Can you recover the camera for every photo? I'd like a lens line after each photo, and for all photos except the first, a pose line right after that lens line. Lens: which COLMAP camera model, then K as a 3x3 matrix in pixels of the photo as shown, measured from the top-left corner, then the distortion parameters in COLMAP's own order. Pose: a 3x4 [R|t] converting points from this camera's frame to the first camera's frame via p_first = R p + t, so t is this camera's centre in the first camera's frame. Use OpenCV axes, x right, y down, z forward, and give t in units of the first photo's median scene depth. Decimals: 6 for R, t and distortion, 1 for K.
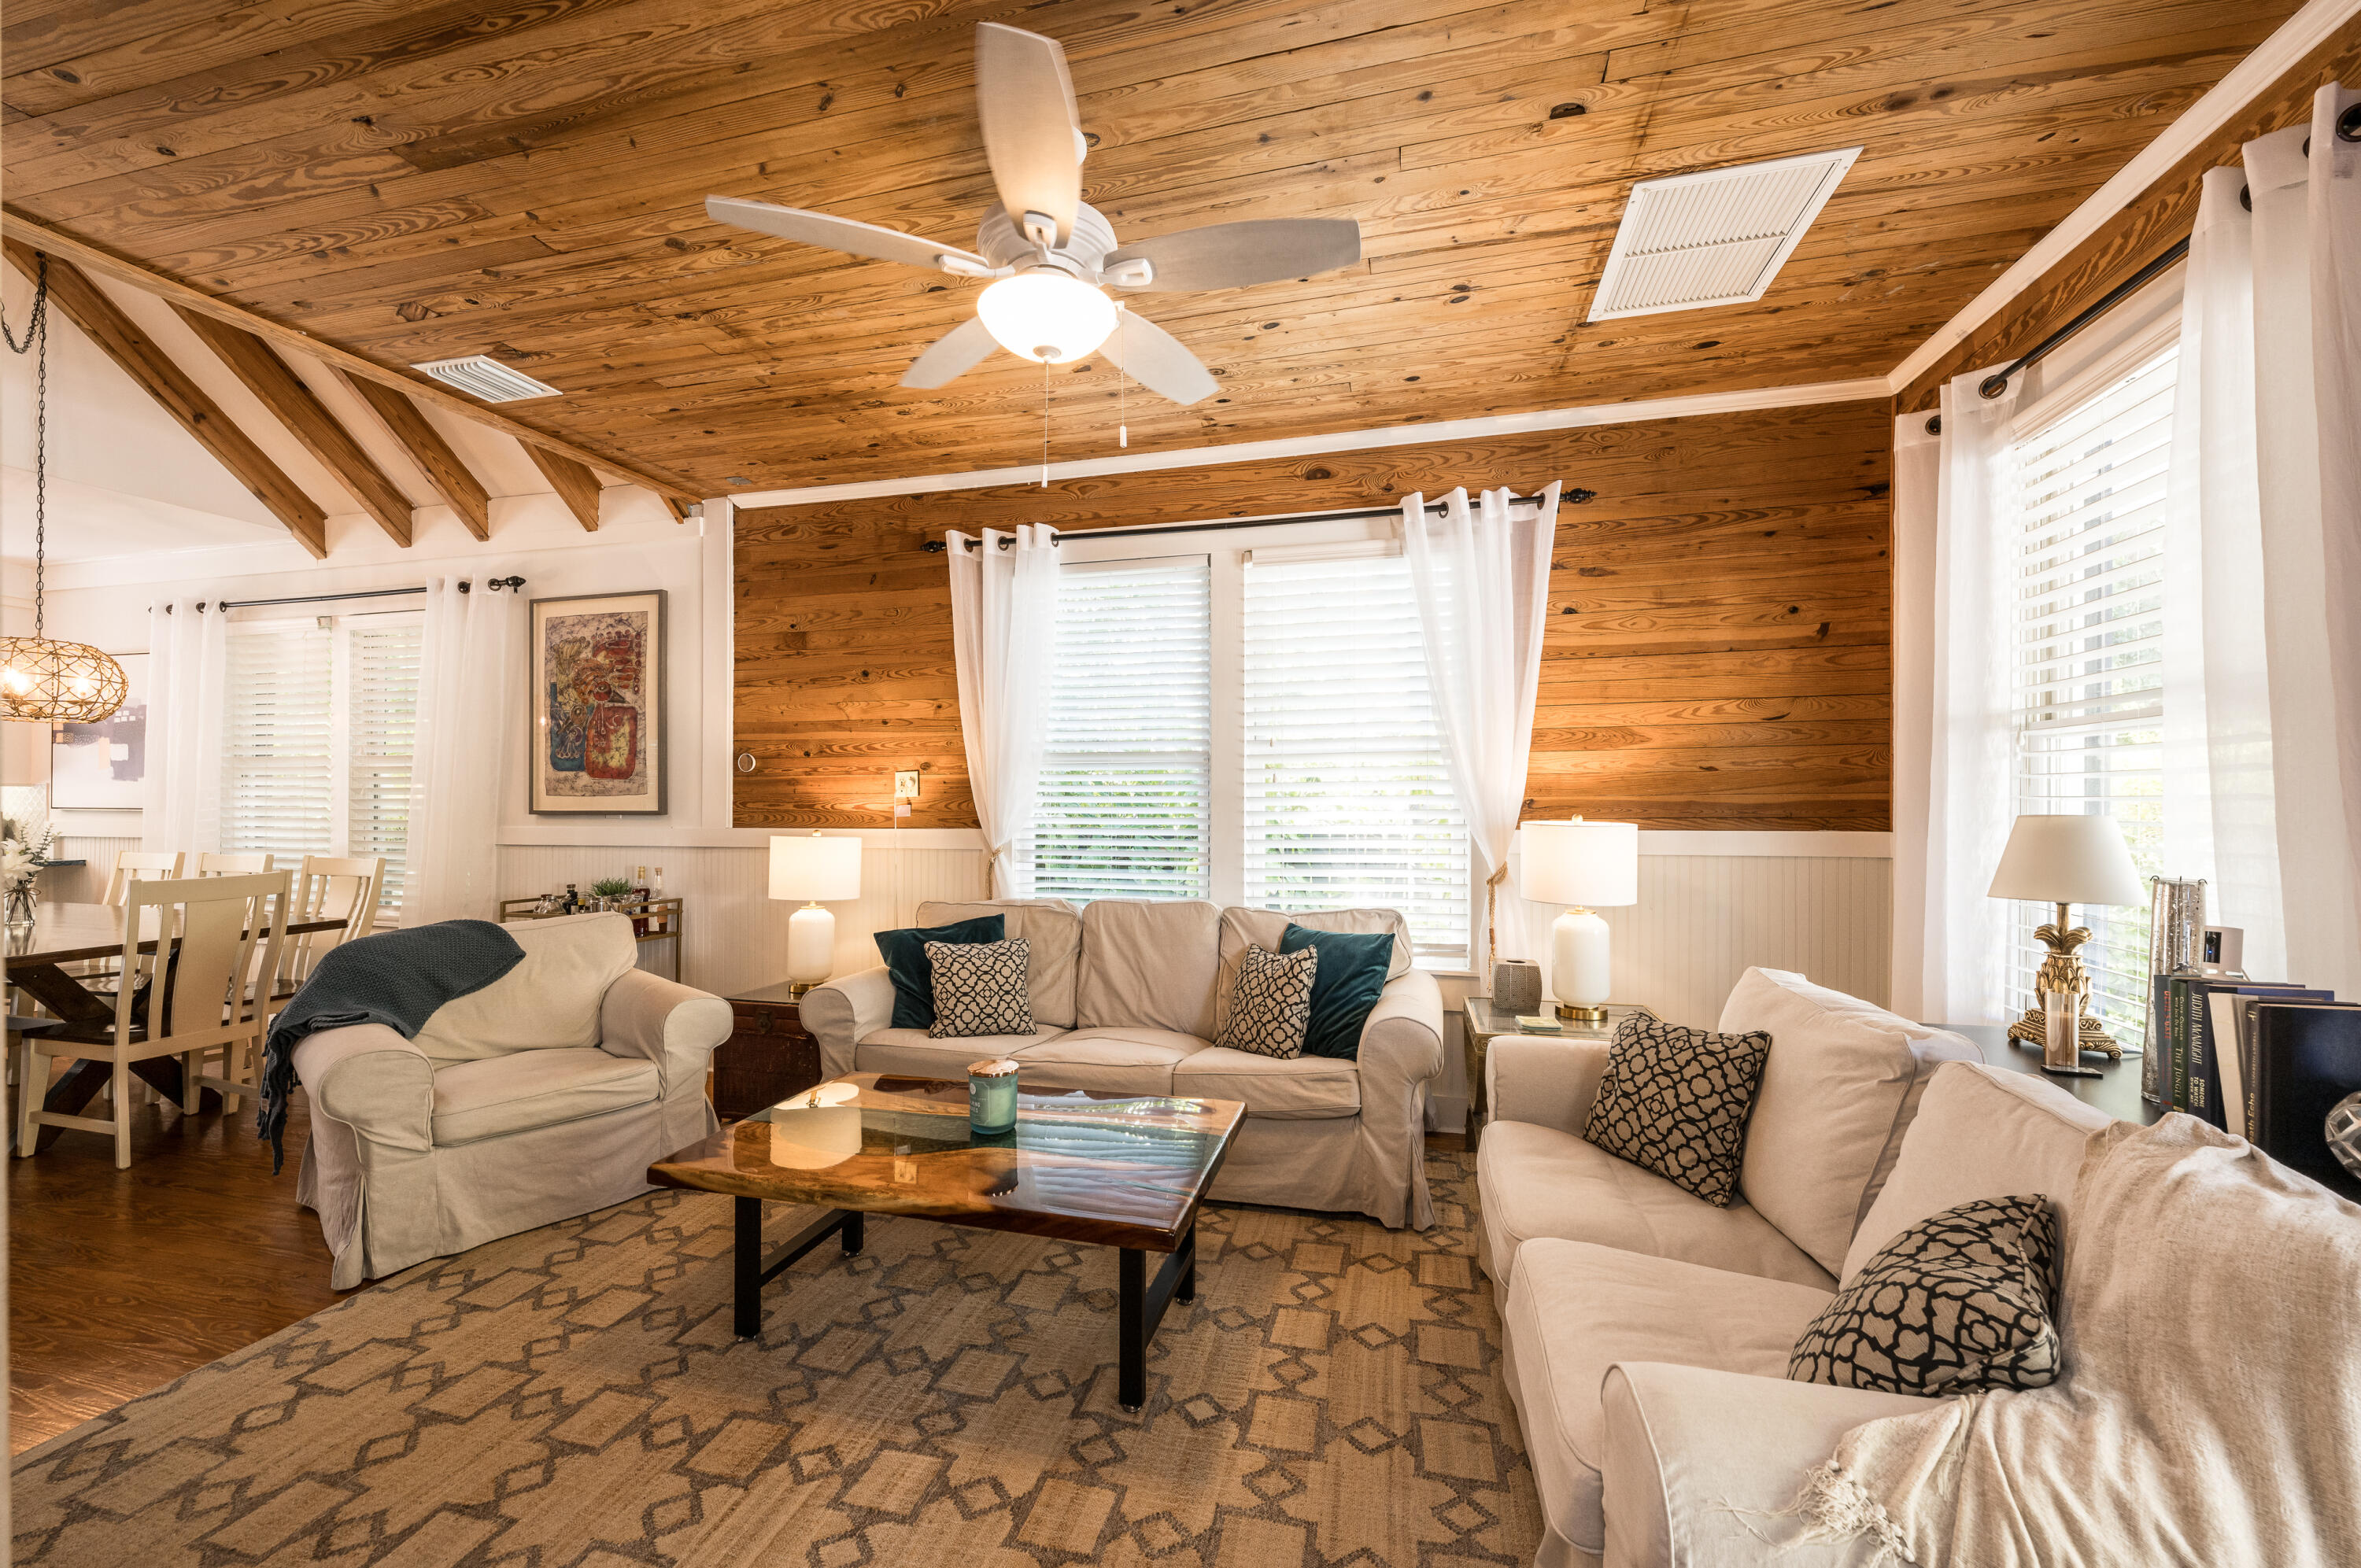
lens RADIAL K [[935.3, 0, 1183.6], [0, 935.3, 795.6], [0, 0, 1]] dist [-0.000521, 0.000450]
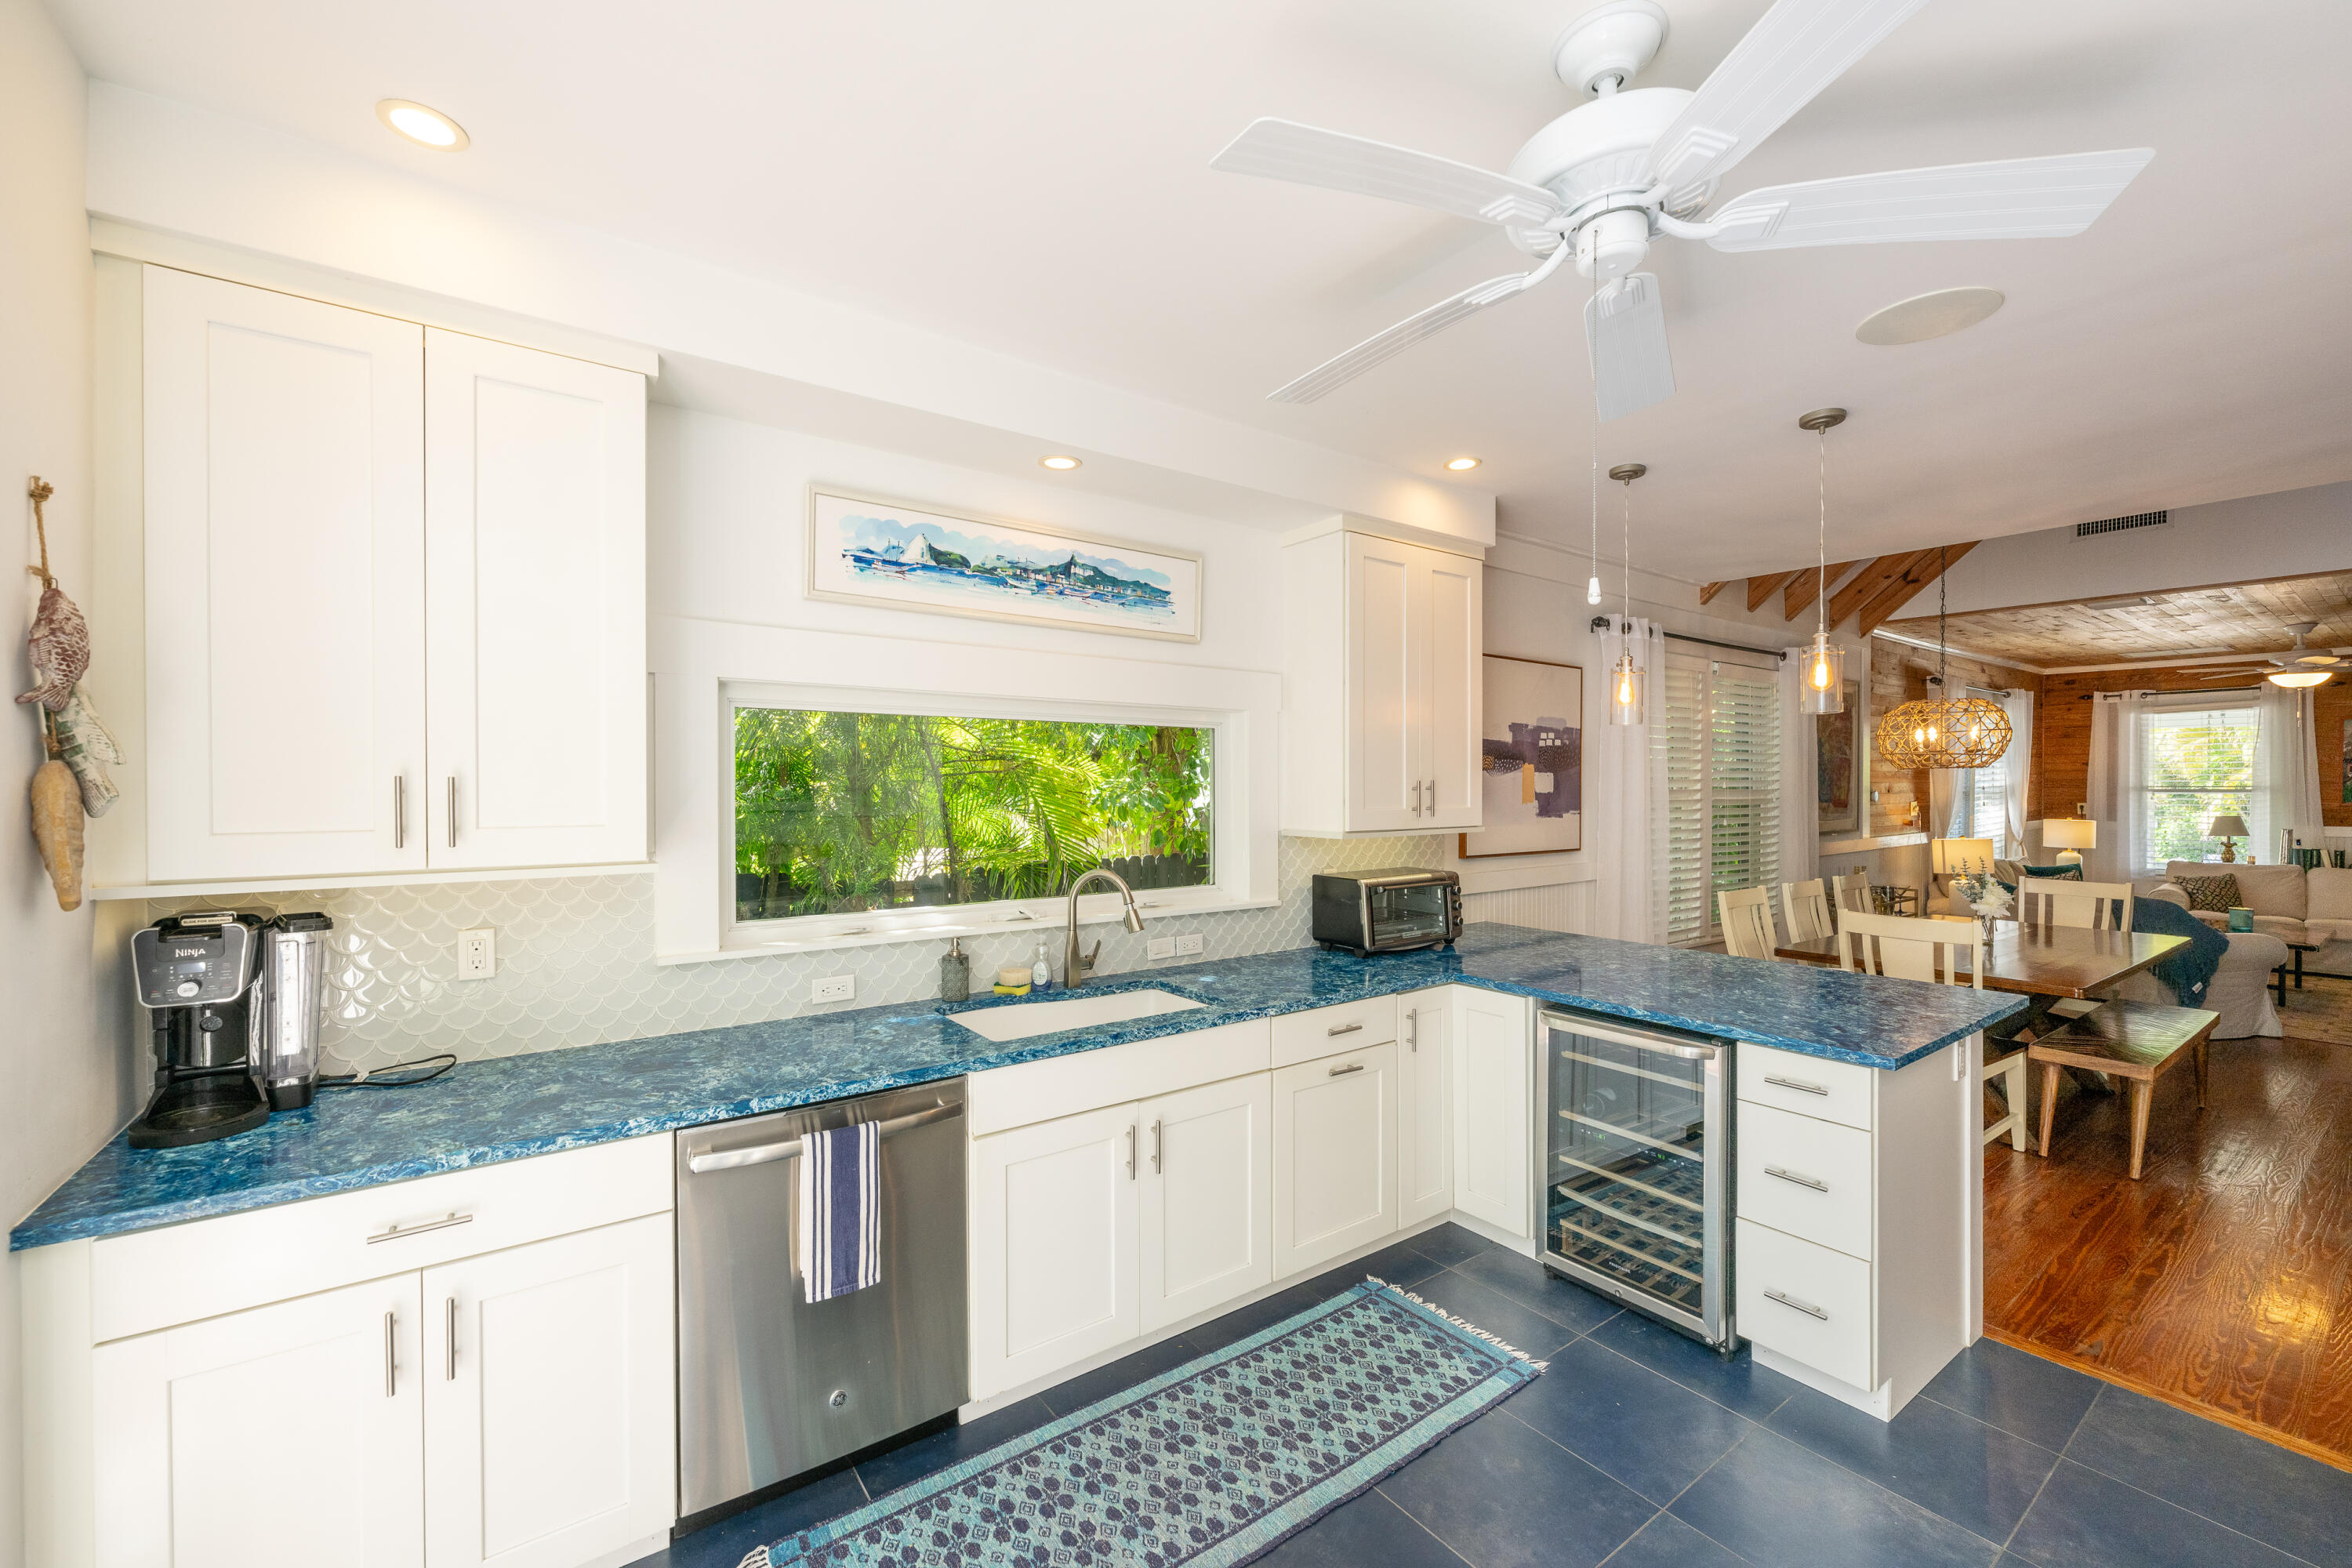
lens RADIAL K [[940.4, 0, 1164.9], [0, 940.4, 792.4], [0, 0, 1]] dist [0.000124, 0.000181]
pose [[0.641252, -0.003133, 0.767324, -1.979476], [0.001659, 0.999995, 0.002696, -0.040728], [-0.767329, -0.000455, 0.641254, 0.726558]]
